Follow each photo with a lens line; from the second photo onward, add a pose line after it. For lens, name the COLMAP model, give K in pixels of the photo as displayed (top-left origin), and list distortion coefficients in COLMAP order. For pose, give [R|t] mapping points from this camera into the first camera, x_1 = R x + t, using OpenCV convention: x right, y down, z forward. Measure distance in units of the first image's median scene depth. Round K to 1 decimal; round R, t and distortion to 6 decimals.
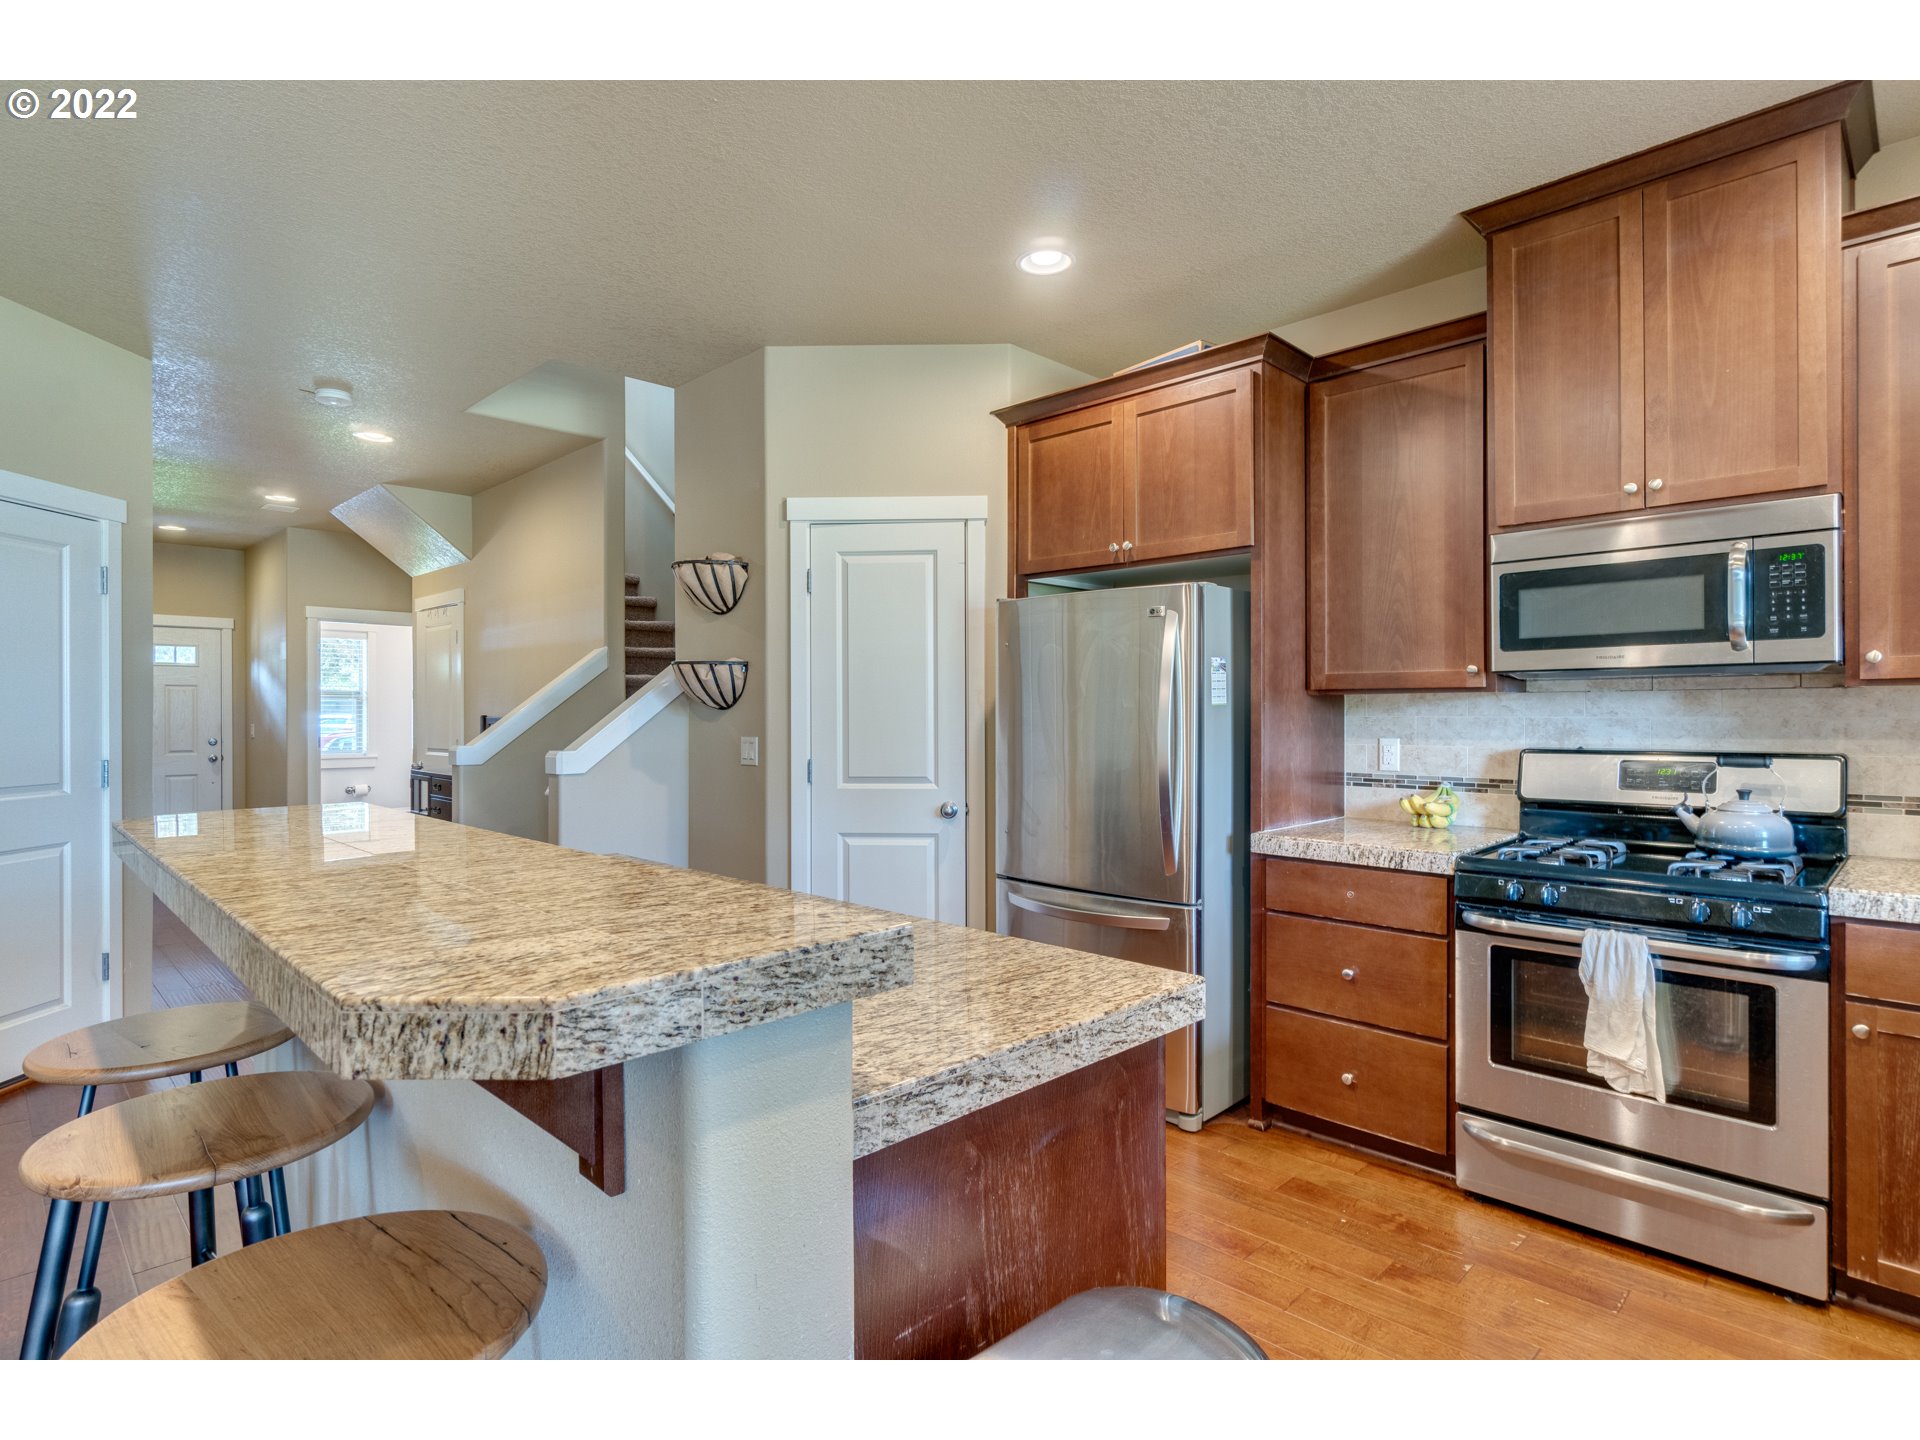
lens RADIAL K [[991.1, 0, 958.9], [0, 991.1, 715.4], [0, 0, 1]] dist [-0.001949, 0.000210]
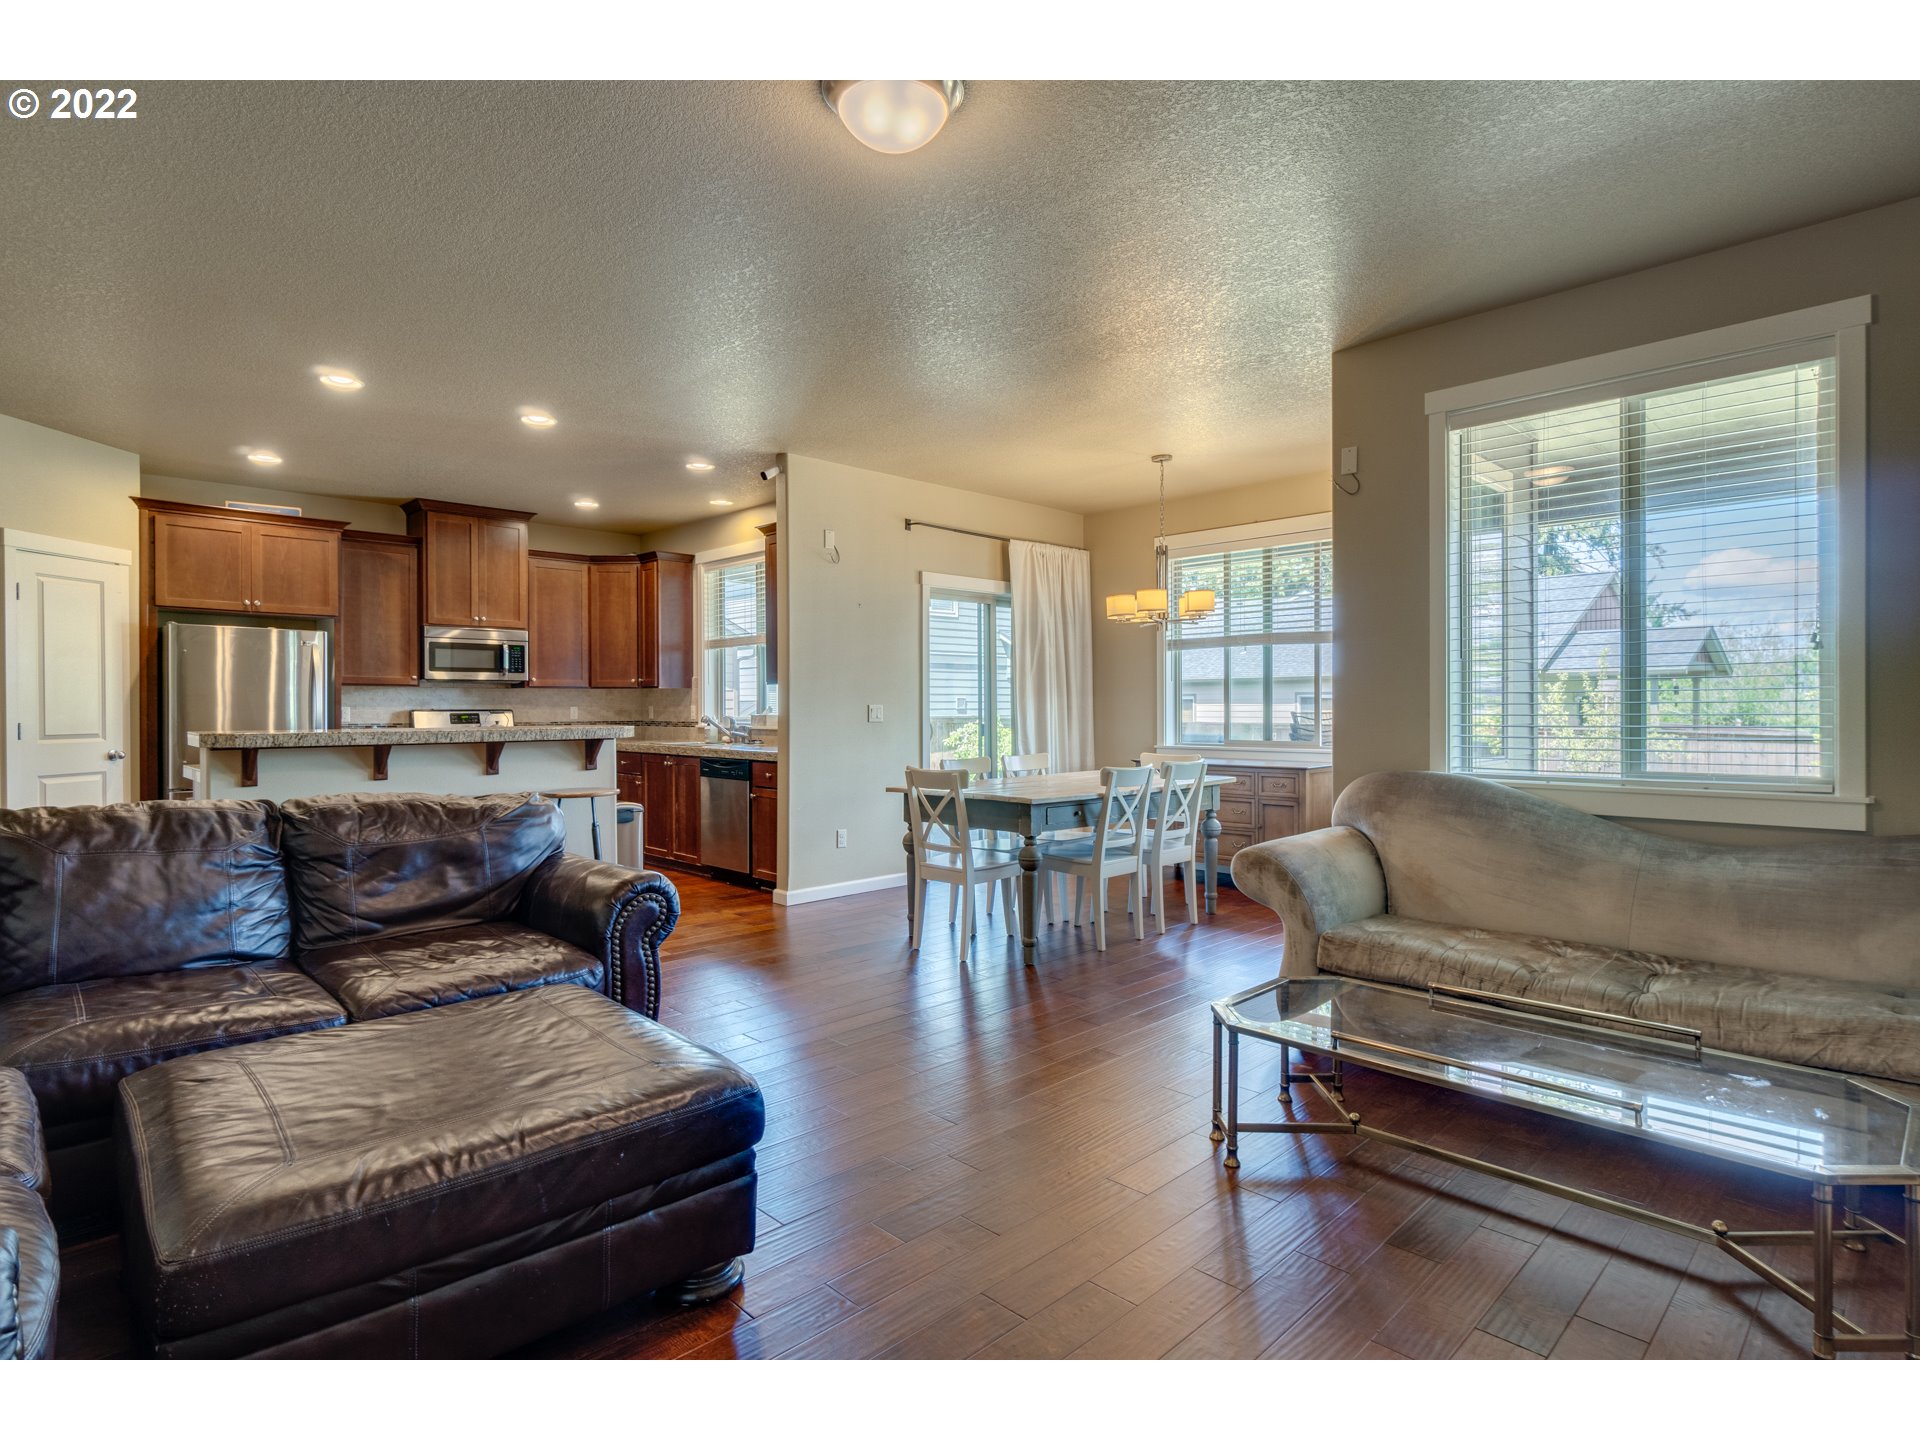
lens RADIAL K [[991.1, 0, 958.3], [0, 991.1, 714.0], [0, 0, 1]] dist [-0.001949, 0.000210]
pose [[0.011615, -0.004401, 0.999923, -2.063380], [0.001824, 0.999989, 0.004380, 0.038964], [-0.999931, 0.001773, 0.011623, -0.424290]]
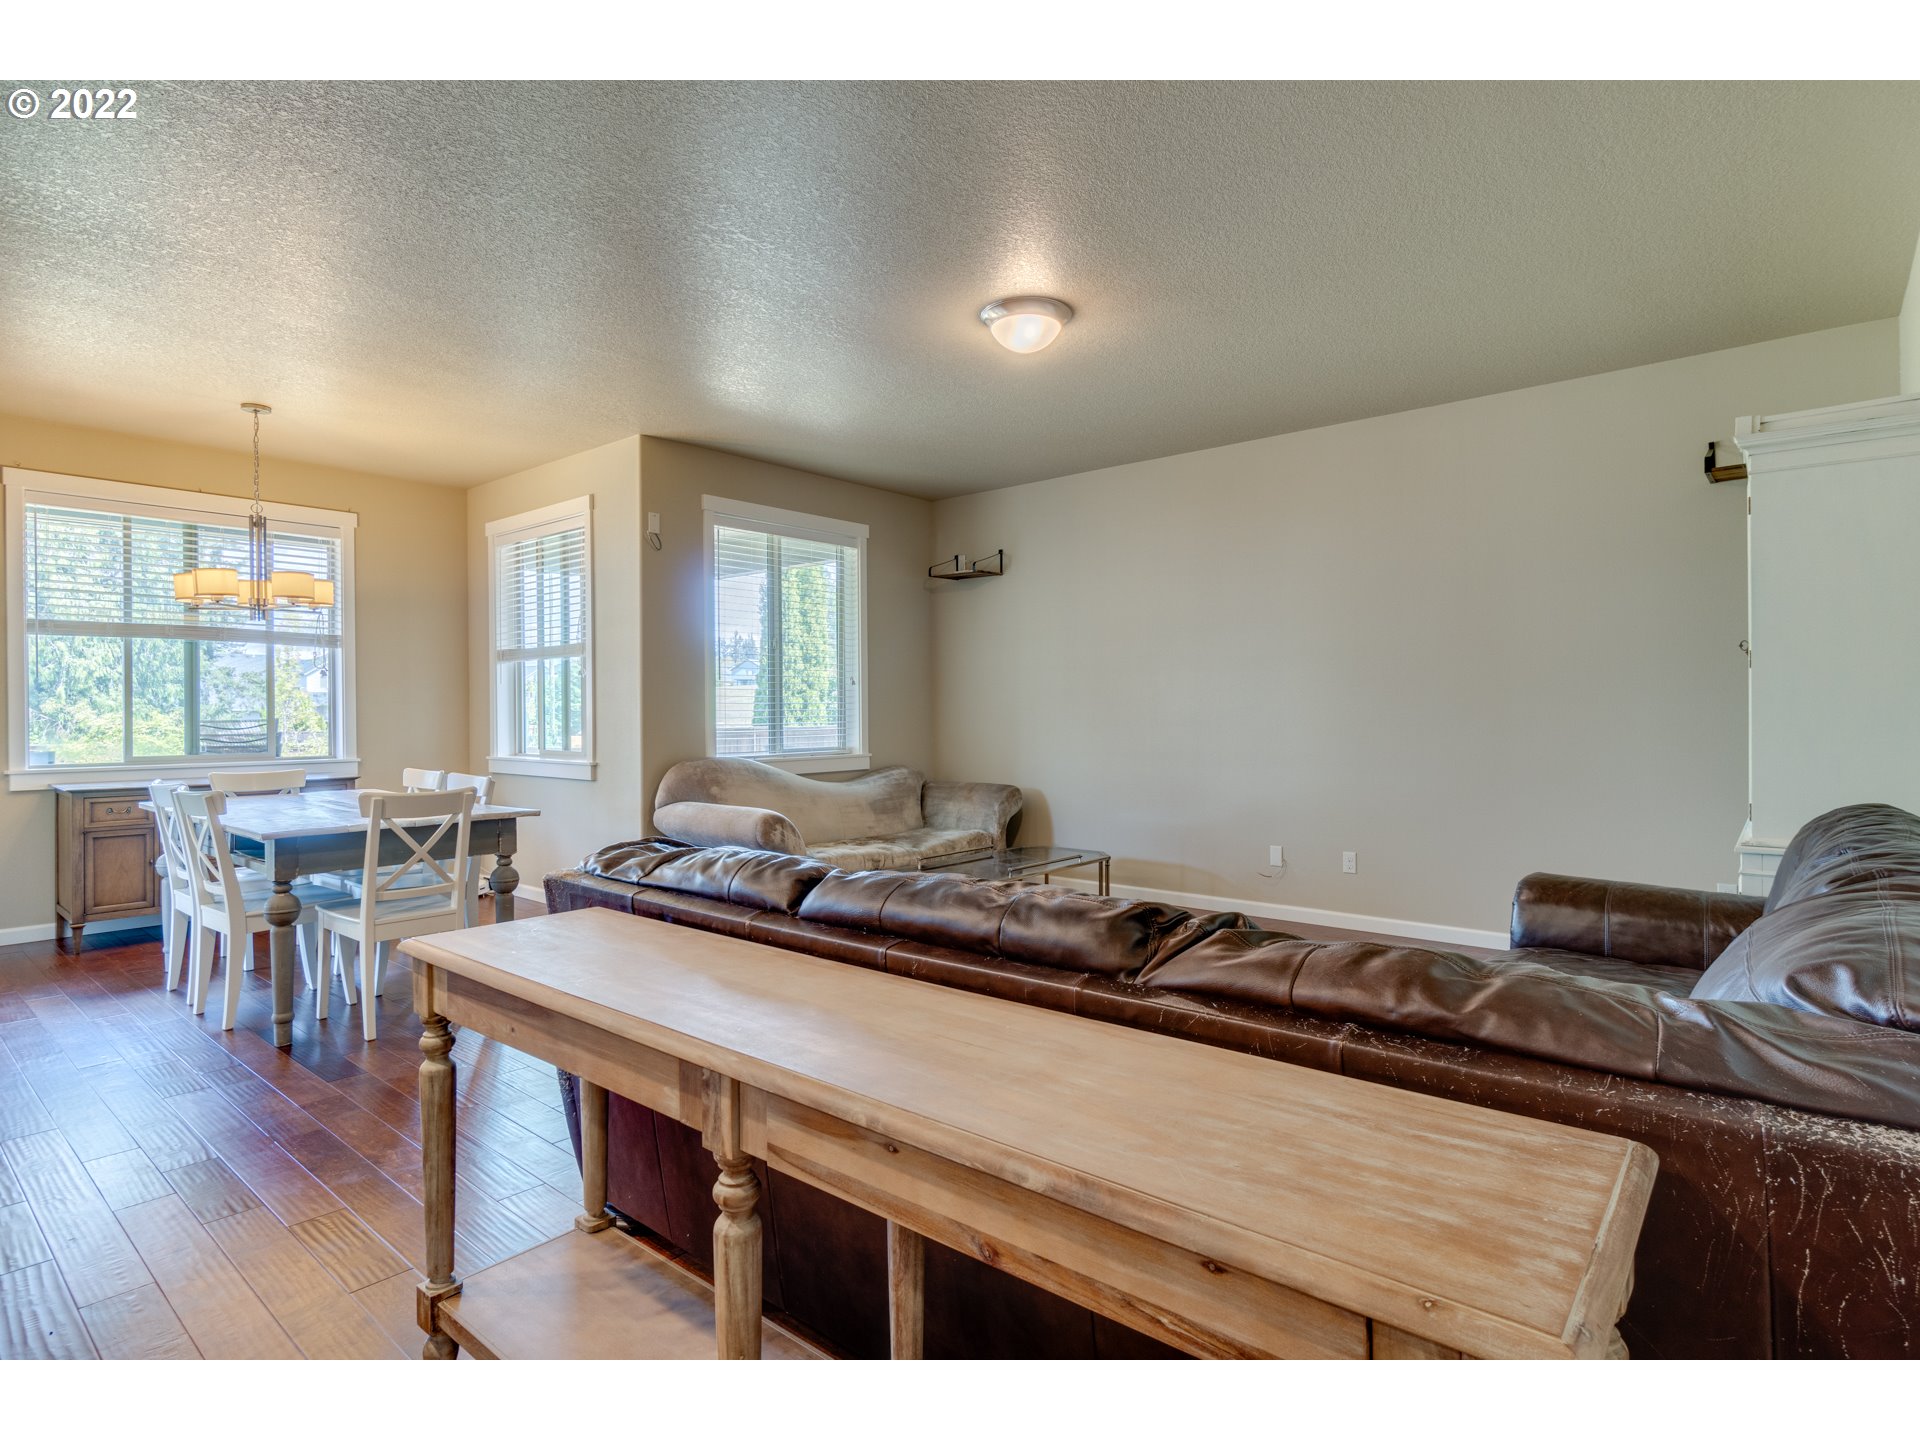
lens RADIAL K [[991.1, 0, 943.4], [0, 991.1, 717.9], [0, 0, 1]] dist [-0.001949, 0.000210]
pose [[-0.998021, 0.006863, -0.062508, -0.979259], [0.006537, 0.999964, 0.005416, 0.039214], [0.062543, 0.004997, -0.998030, 1.010959]]
